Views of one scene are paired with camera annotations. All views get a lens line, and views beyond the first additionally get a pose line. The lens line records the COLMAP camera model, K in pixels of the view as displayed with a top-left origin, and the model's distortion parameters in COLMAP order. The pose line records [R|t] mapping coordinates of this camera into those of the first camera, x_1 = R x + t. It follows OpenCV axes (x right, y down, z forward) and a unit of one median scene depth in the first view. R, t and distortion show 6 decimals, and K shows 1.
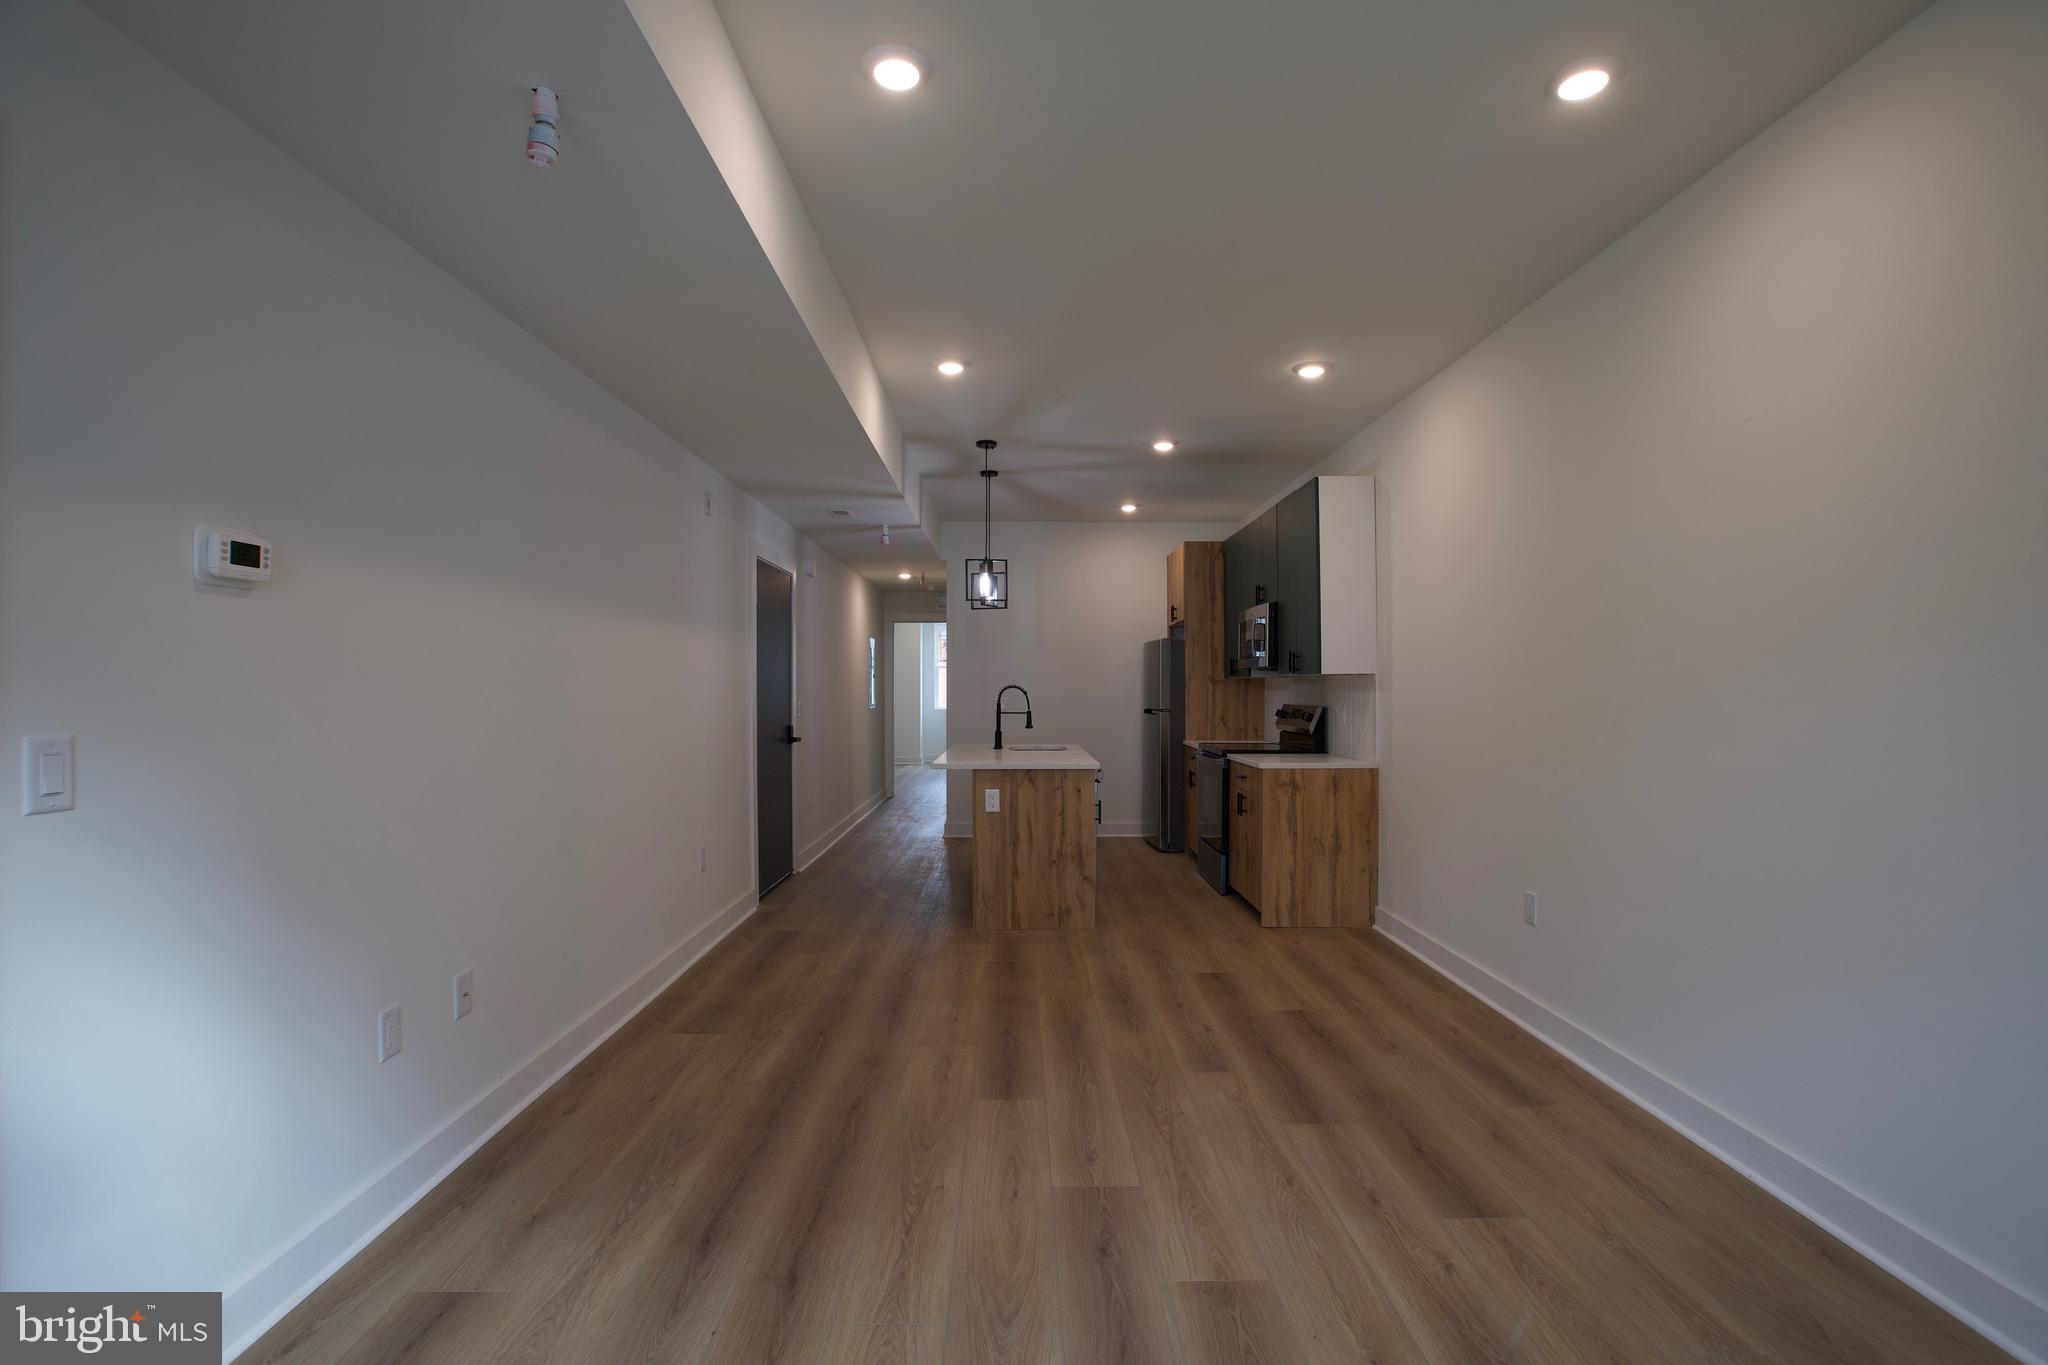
lens RADIAL K [[943.8, 0, 1034.5], [0, 943.8, 682.1], [0, 0, 1]] dist [-0.061400, 0.032104]
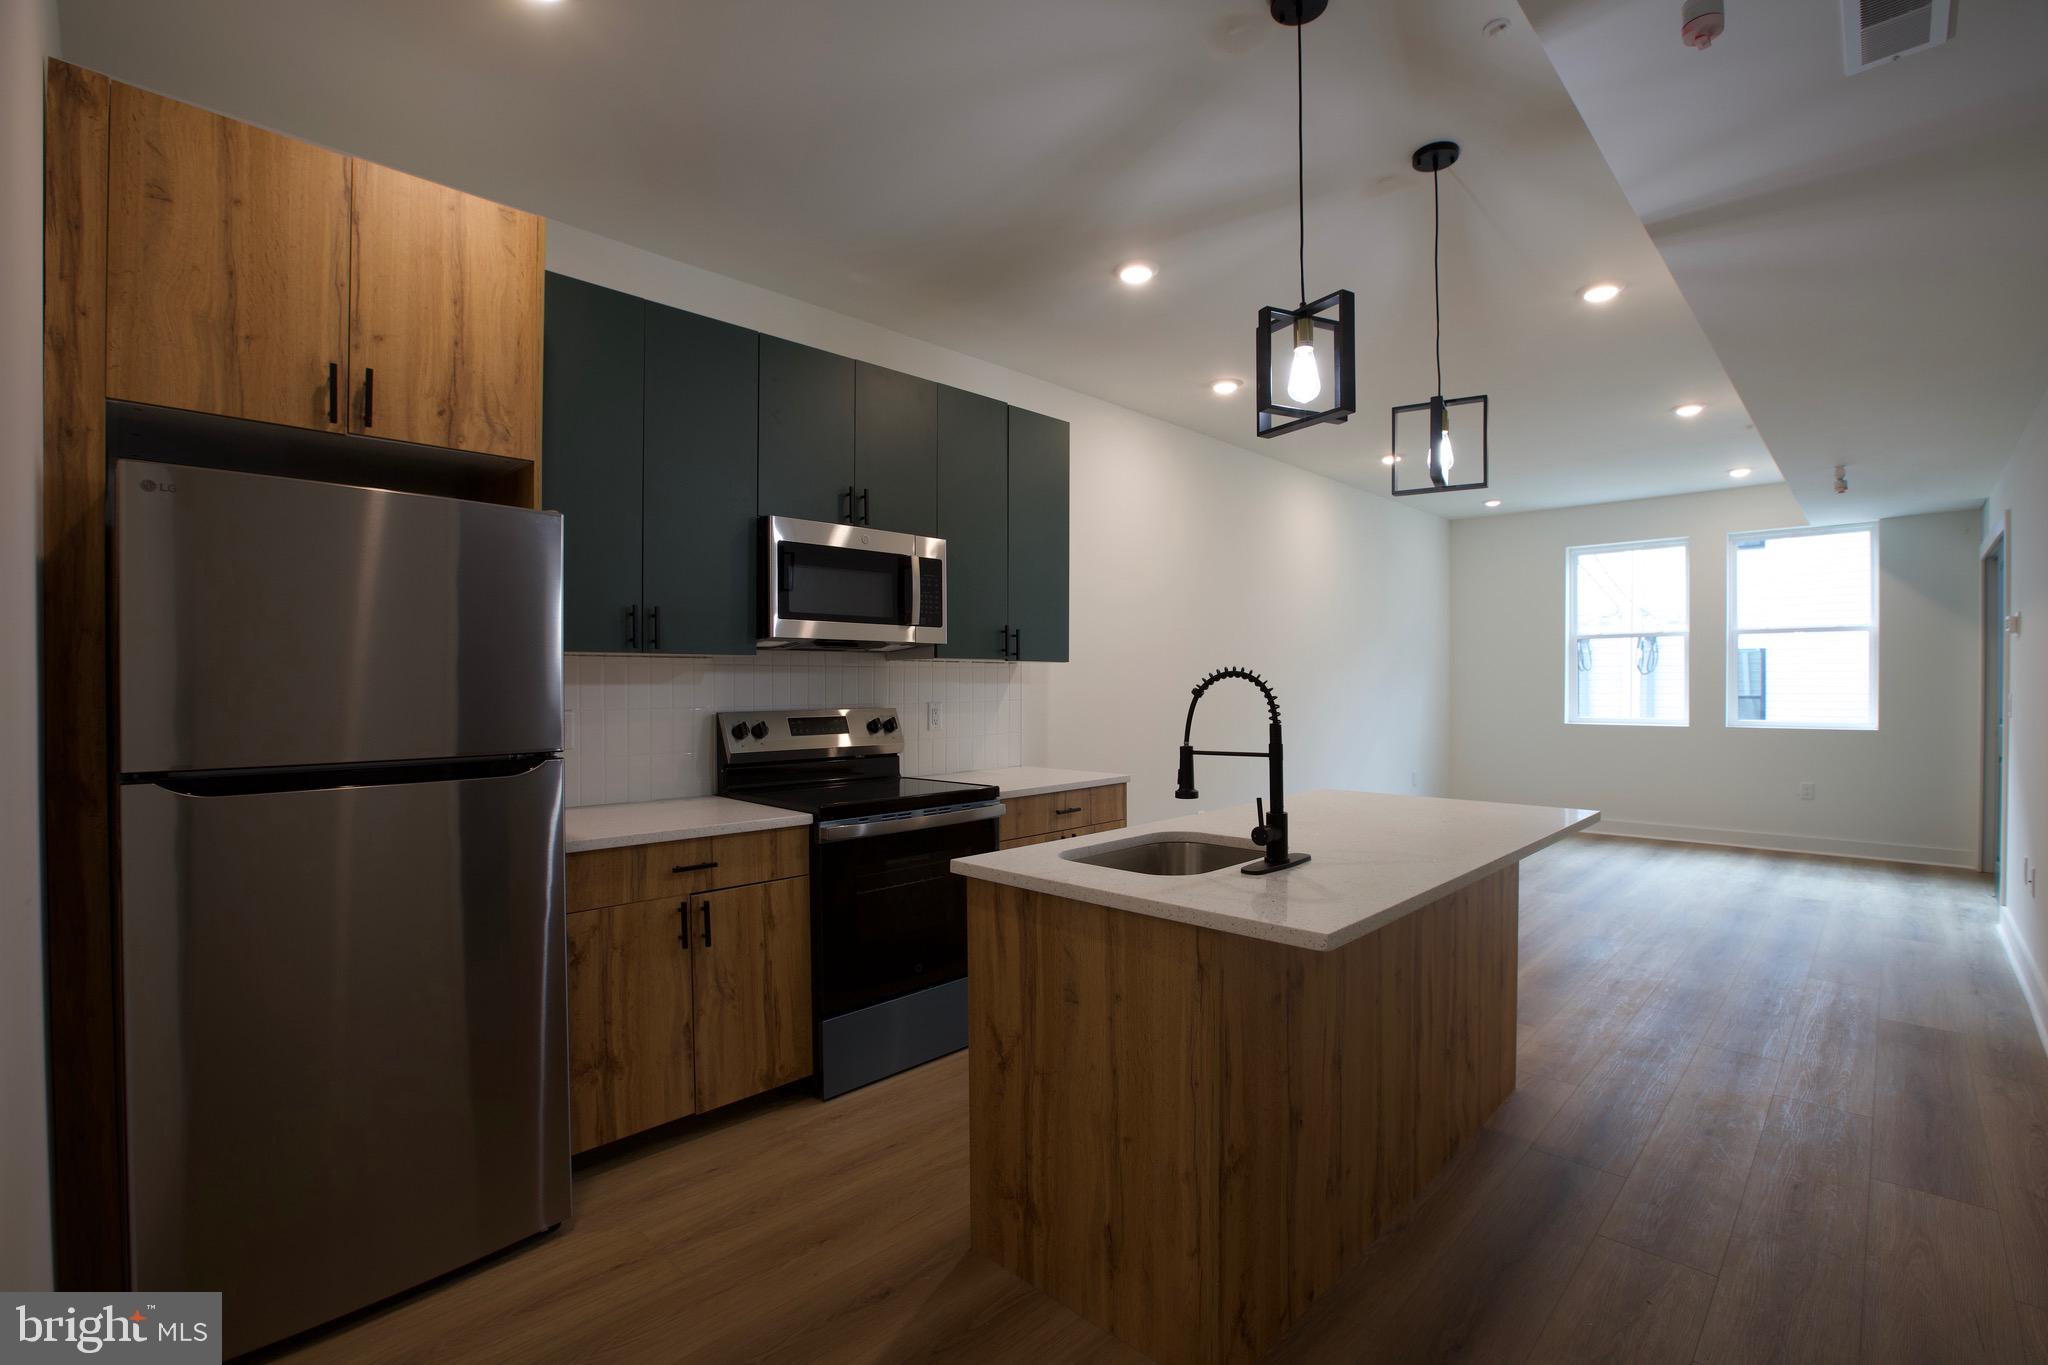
lens RADIAL K [[901.2, 0, 1024.0], [0, 901.2, 682.5], [0, 0, 1]] dist [-0.057036, 0.016249]
pose [[-0.691408, -0.000757, 0.722465, -0.243619], [-0.002383, 0.999996, -0.001233, 0.010369], [-0.722461, -0.002574, -0.691407, 1.566420]]
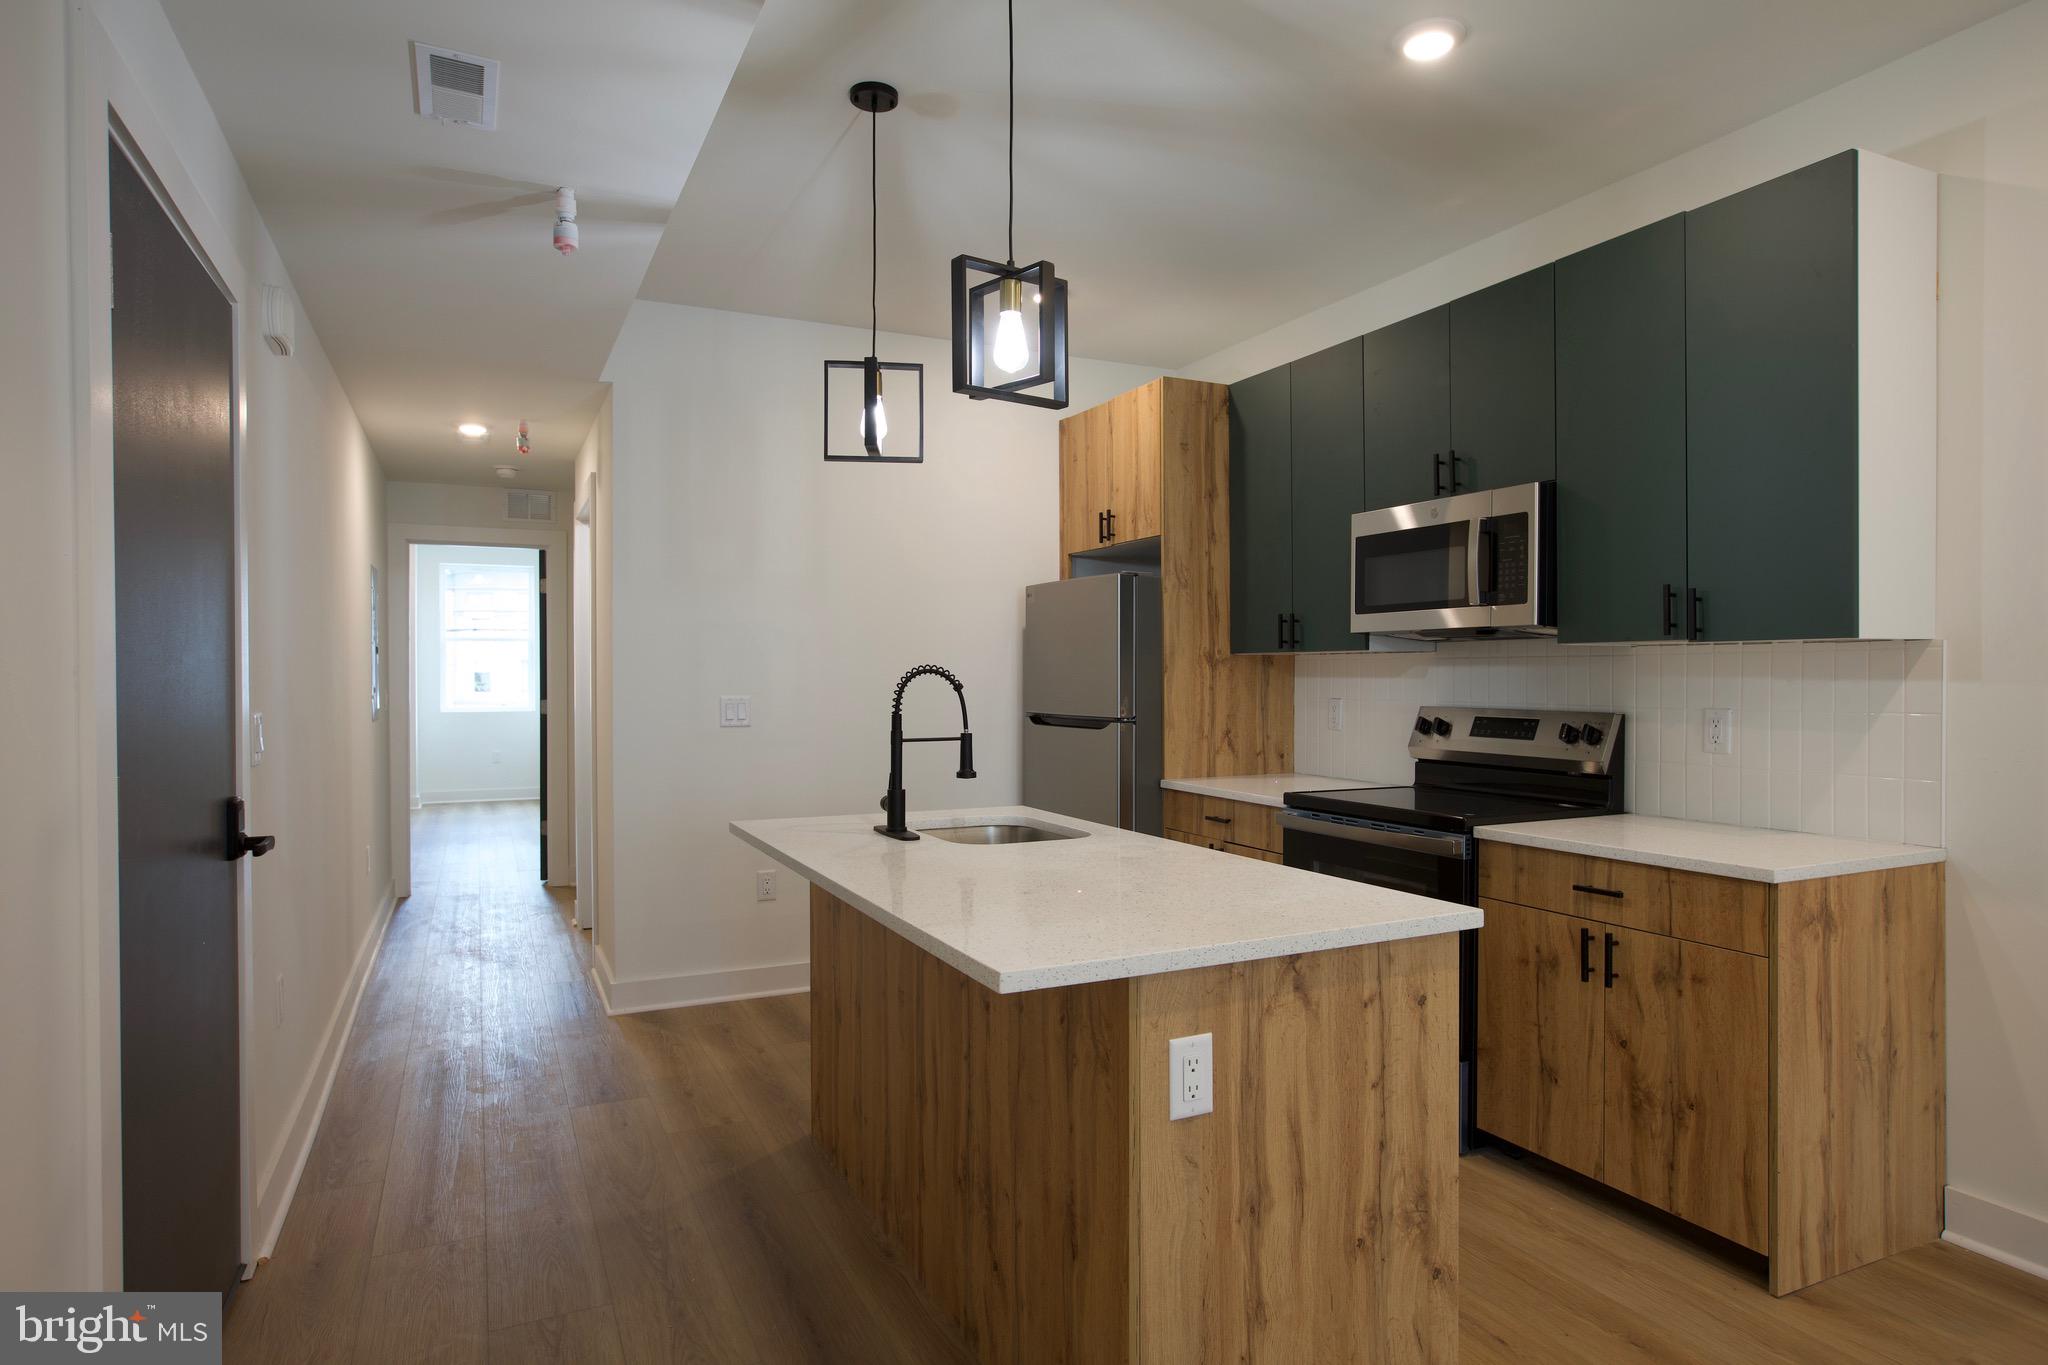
lens RADIAL K [[1164.0, 0, 1037.6], [0, 1164.0, 686.9], [0, 0, 1]] dist [-0.018496, 0.000997]
pose [[0.909836, -0.006406, 0.414918, -0.225643], [-0.000142, 0.999876, 0.015749, 0.005012], [-0.414967, -0.014388, 0.909723, 0.699656]]
